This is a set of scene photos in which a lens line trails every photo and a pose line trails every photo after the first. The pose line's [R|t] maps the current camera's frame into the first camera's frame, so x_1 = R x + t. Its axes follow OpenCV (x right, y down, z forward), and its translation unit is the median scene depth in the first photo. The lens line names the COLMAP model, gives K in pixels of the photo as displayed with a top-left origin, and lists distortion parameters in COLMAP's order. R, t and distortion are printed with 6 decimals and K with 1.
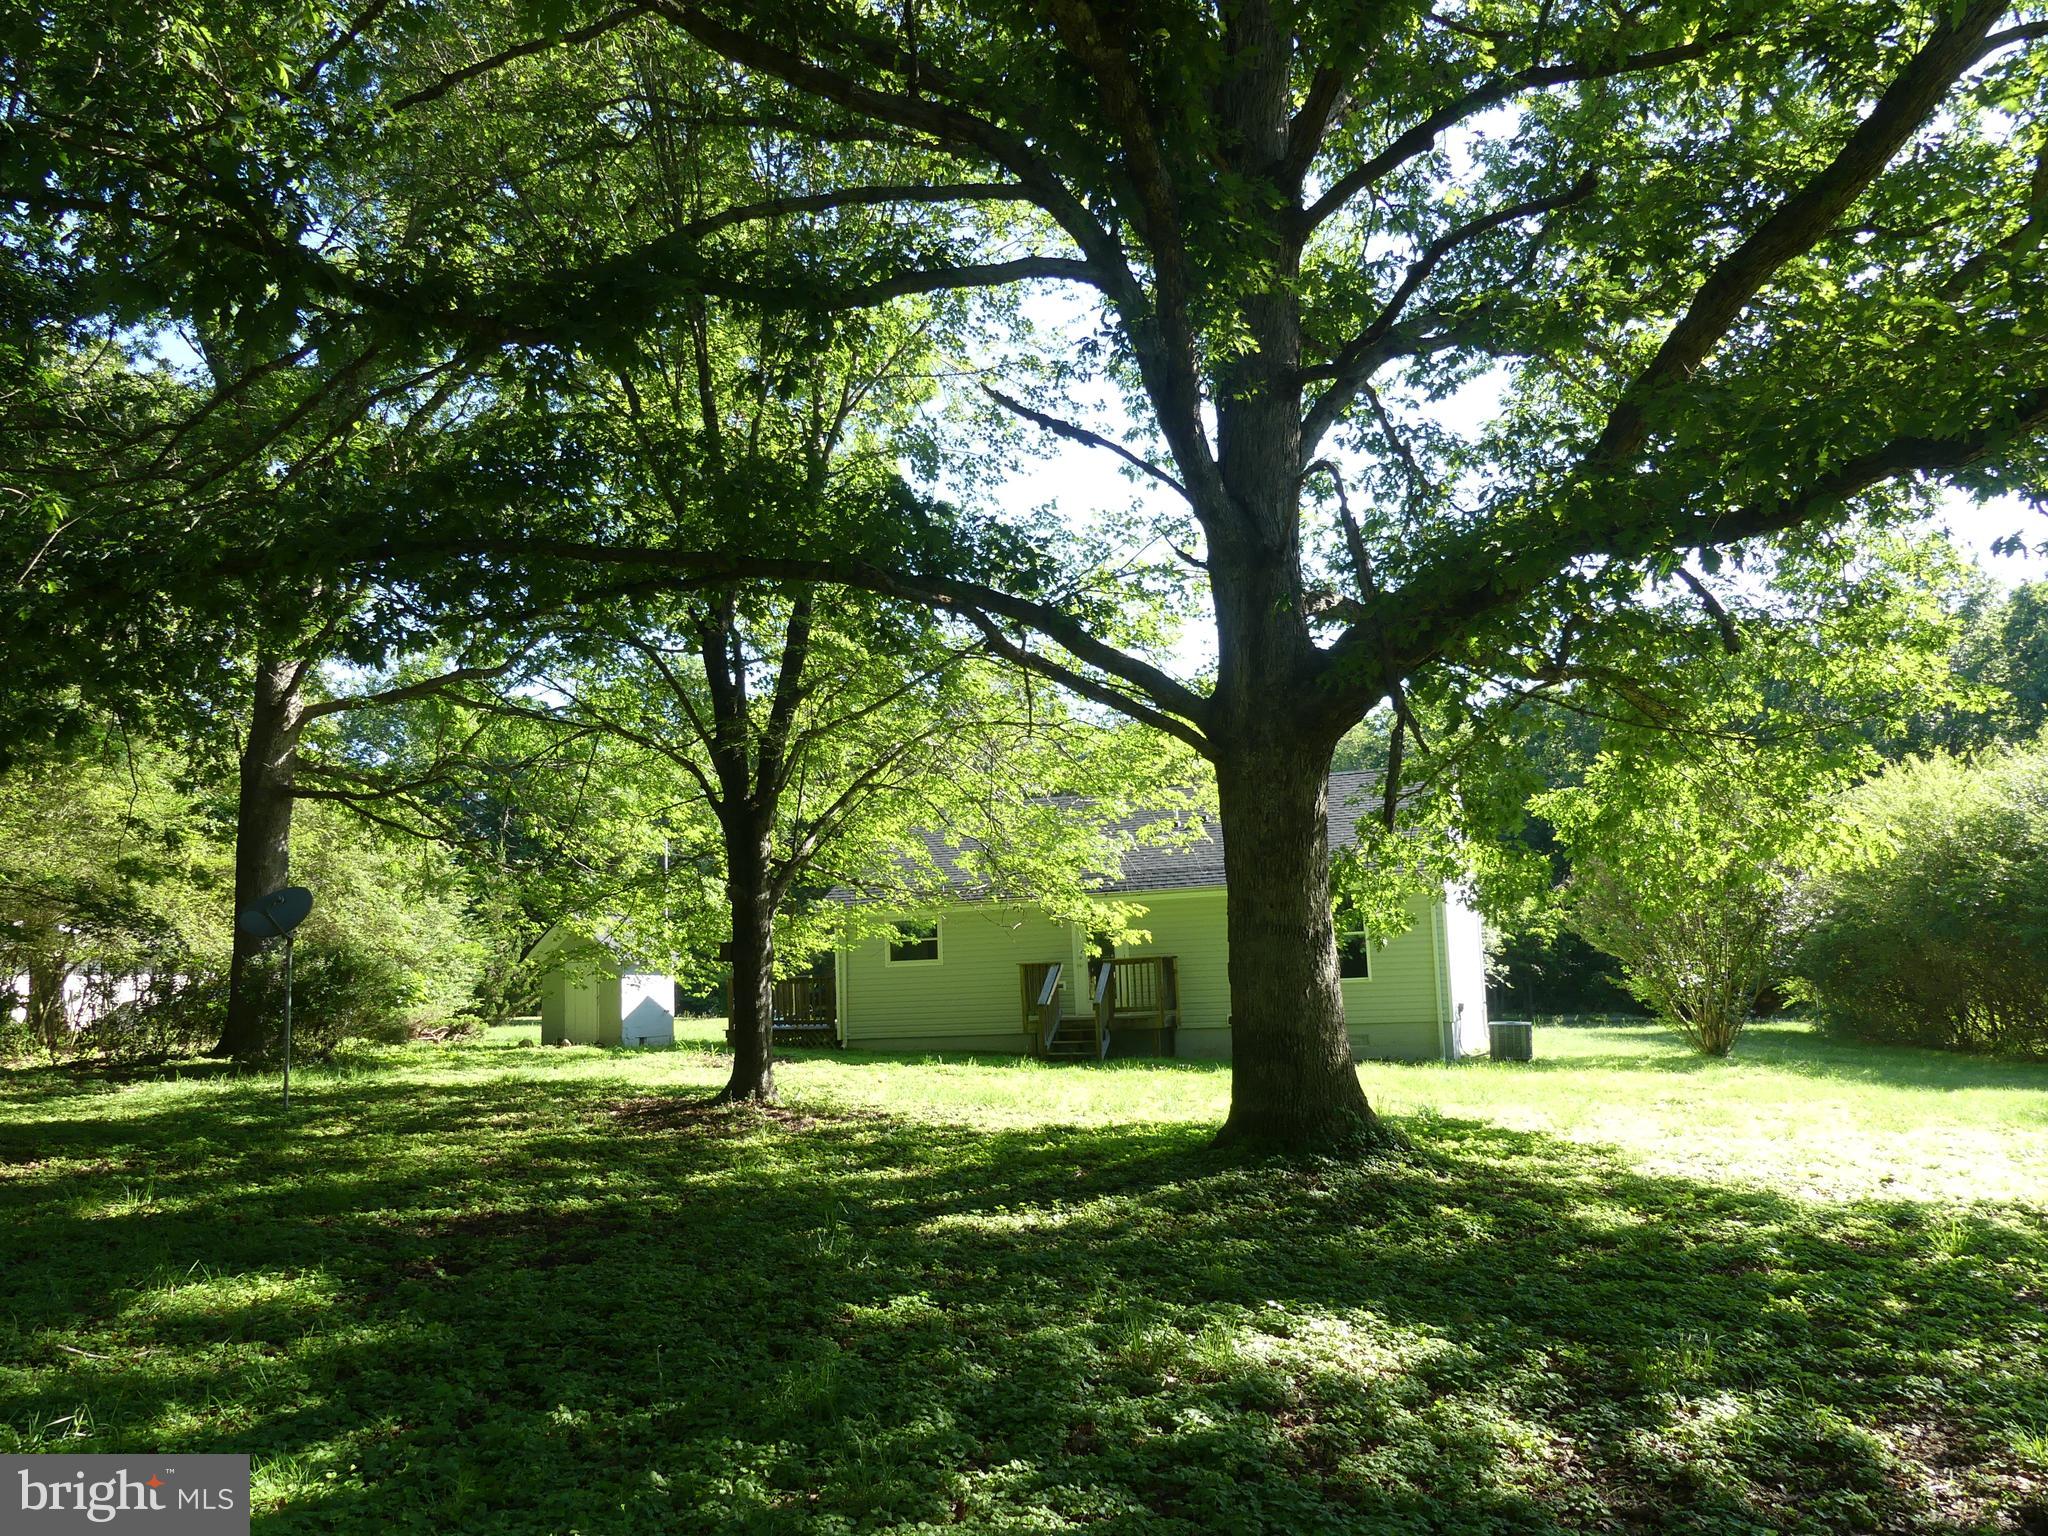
lens RADIAL K [[1542.7, 0, 1024.0], [0, 1542.7, 768.0], [0, 0, 1]] dist [-0.013901, 0.004002]
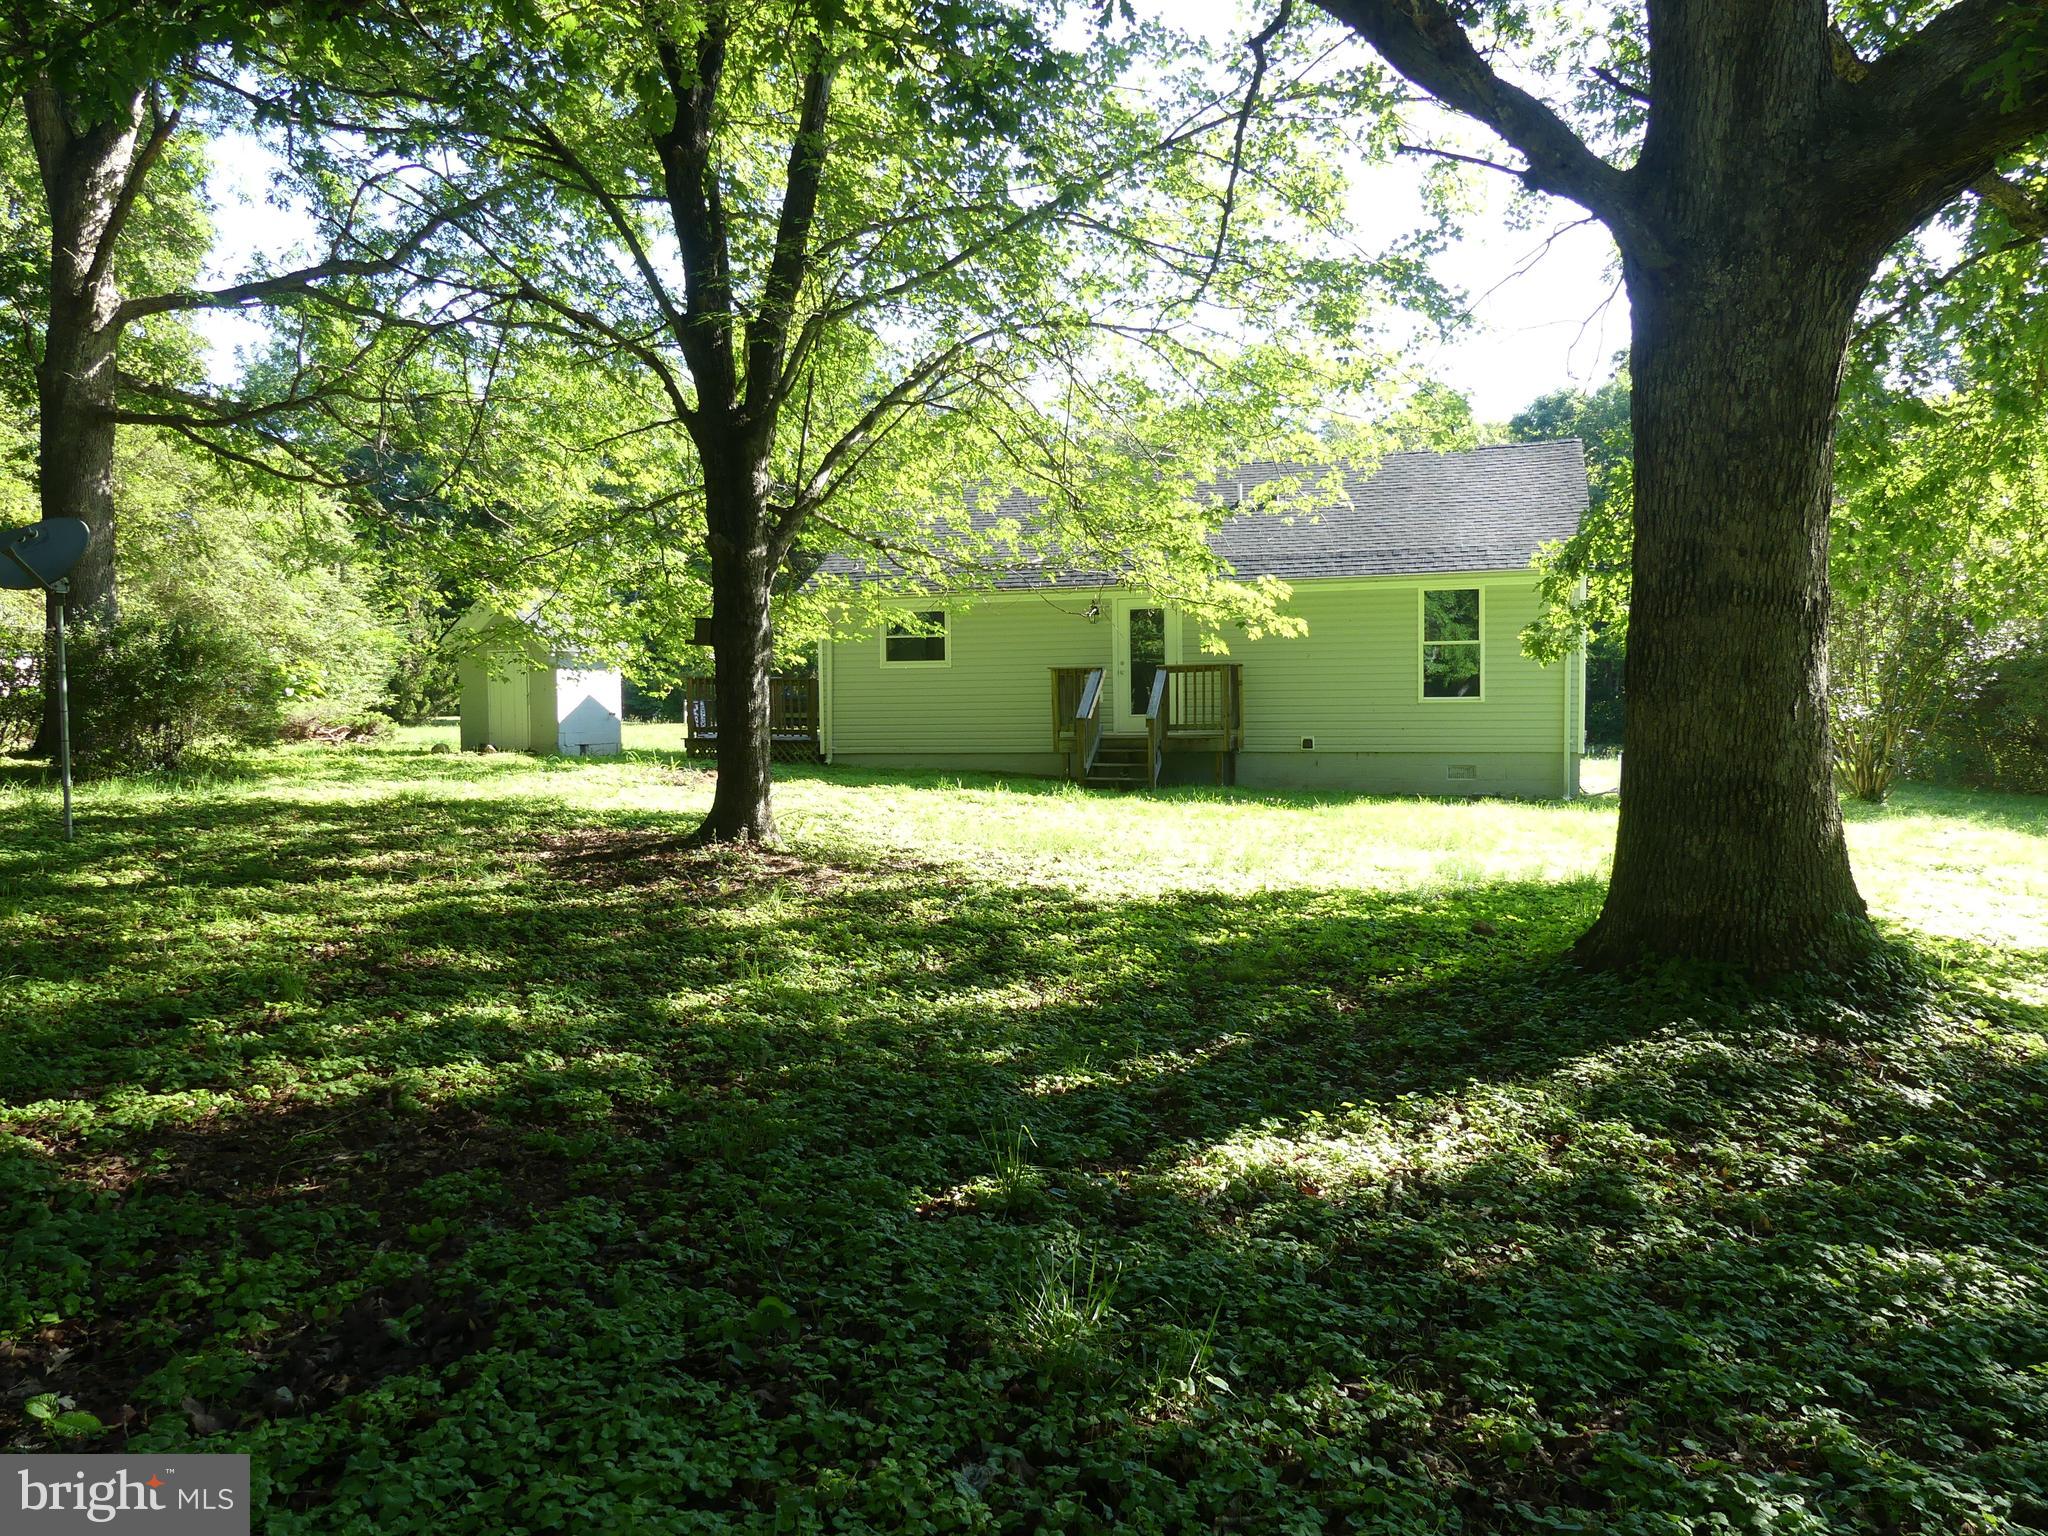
lens RADIAL K [[1542.7, 0, 1024.0], [0, 1542.7, 768.0], [0, 0, 1]] dist [-0.013901, 0.004002]
pose [[0.998870, 0.025431, 0.040140, -0.058843], [-0.032362, 0.982623, 0.182770, 0.037518], [-0.034795, -0.183862, 0.982336, 0.234686]]
